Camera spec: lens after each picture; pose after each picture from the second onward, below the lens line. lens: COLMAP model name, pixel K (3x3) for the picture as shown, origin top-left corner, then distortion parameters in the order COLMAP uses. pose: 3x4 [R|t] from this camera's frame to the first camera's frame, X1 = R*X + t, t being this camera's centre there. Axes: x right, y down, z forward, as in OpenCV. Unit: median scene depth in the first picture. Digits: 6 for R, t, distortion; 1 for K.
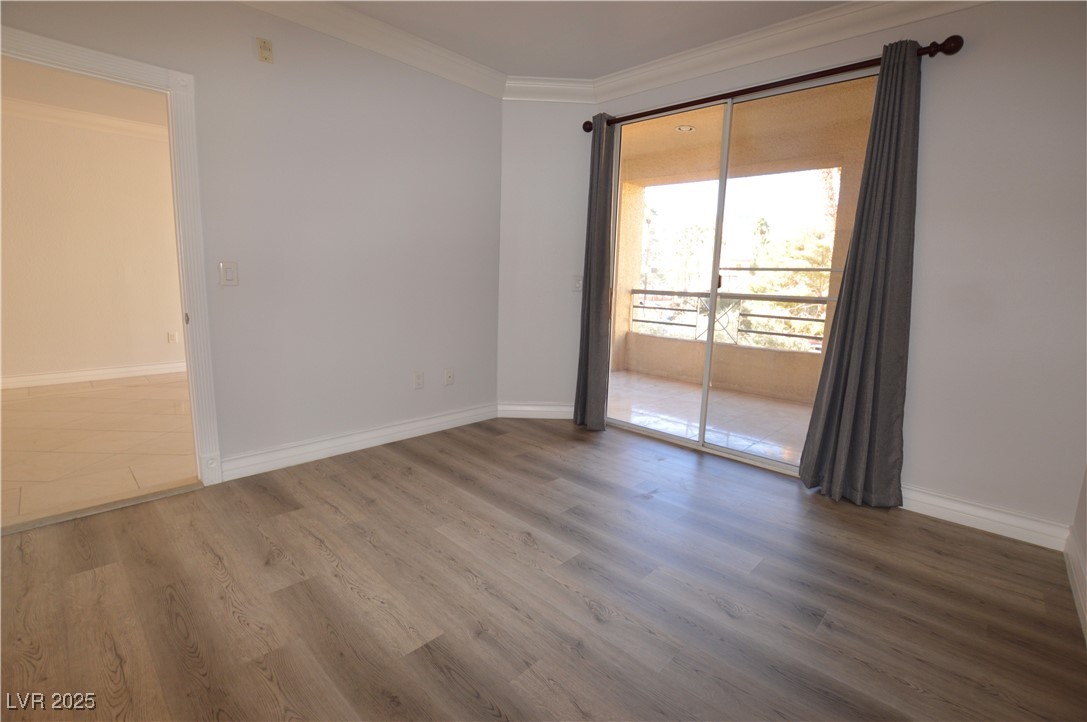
lens RADIAL K [[484.9, 0, 544.3], [0, 484.9, 361.4], [0, 0, 1]] dist [-0.027313, 0.001067]
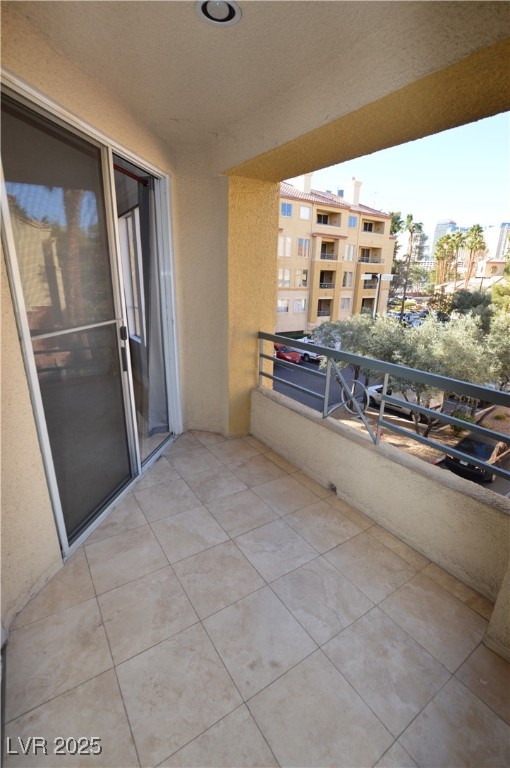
lens RADIAL K [[342.6, 0, 253.5], [0, 342.6, 383.6], [0, 0, 1]] dist [-0.027313, 0.001067]
pose [[0.973157, 0.057356, -0.222878, 0.780977], [-0.027809, 0.990656, 0.133517, -0.373309], [0.228454, -0.123736, 0.965660, 1.296942]]
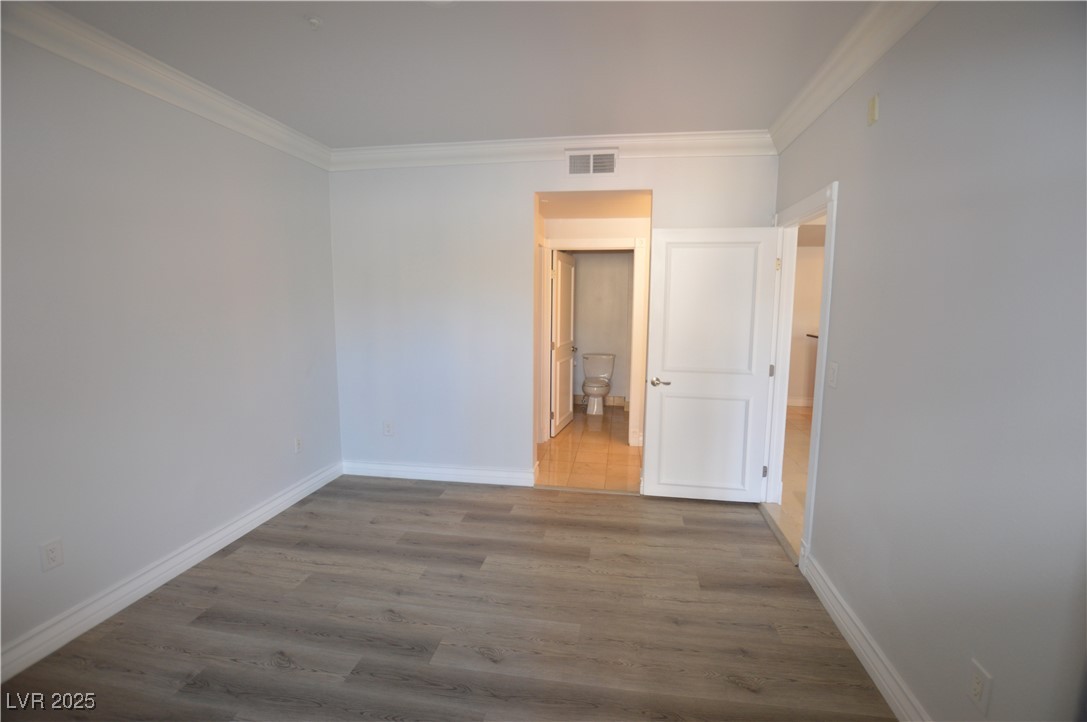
lens RADIAL K [[484.9, 0, 546.1], [0, 484.9, 360.8], [0, 0, 1]] dist [-0.027313, 0.001067]
pose [[-0.826588, 0.031246, -0.561940, 0.358011], [-0.128121, 0.961795, 0.241939, -0.392688], [0.548030, 0.271980, -0.791005, 1.541208]]
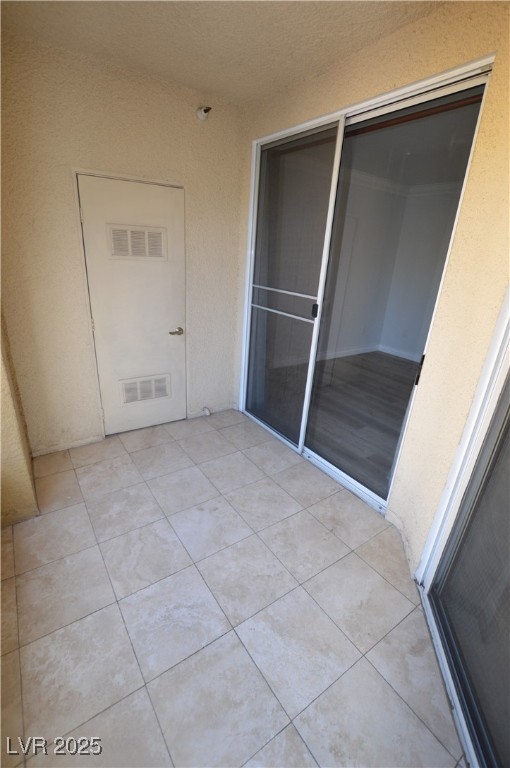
lens RADIAL K [[342.6, 0, 255.4], [0, 342.6, 382.4], [0, 0, 1]] dist [-0.027313, 0.001067]
pose [[-0.974749, -0.155942, 0.159830, 0.469624], [-0.052885, 0.856612, 0.513244, -0.567075], [-0.216949, 0.491832, -0.843229, 2.424661]]
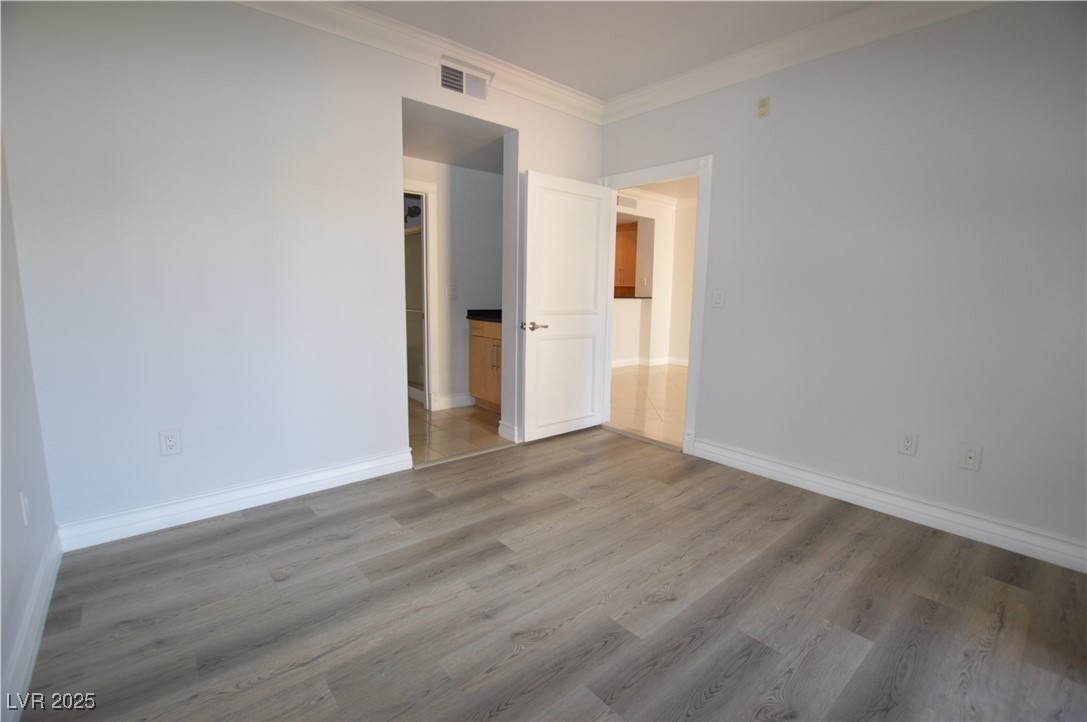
lens RADIAL K [[484.9, 0, 545.9], [0, 484.9, 360.7], [0, 0, 1]] dist [-0.027313, 0.001067]
pose [[-0.099994, 0.109349, -0.988961, 0.736122], [-0.186556, 0.974255, 0.126586, -0.105598], [0.977342, 0.197154, -0.077020, 0.737024]]
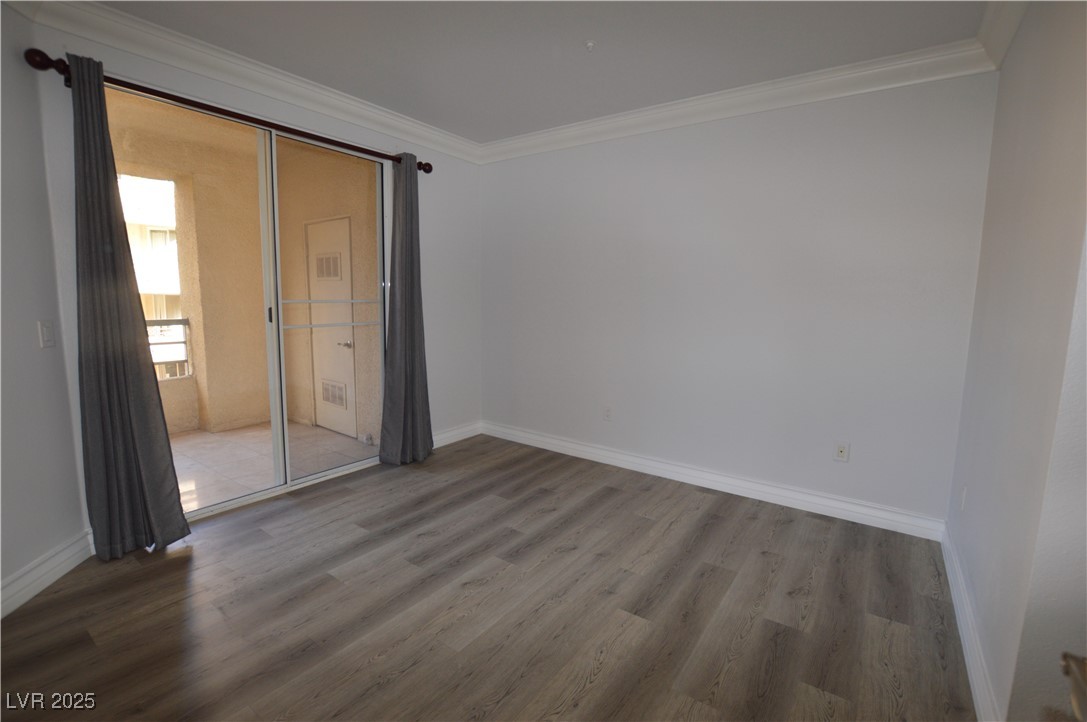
lens RADIAL K [[484.9, 0, 545.6], [0, 484.9, 360.6], [0, 0, 1]] dist [-0.027313, 0.001067]
pose [[-0.135946, -0.163430, 0.977143, -0.917079], [0.145378, 0.972333, 0.182851, -0.241973], [-0.979992, 0.166913, -0.108425, 0.832258]]
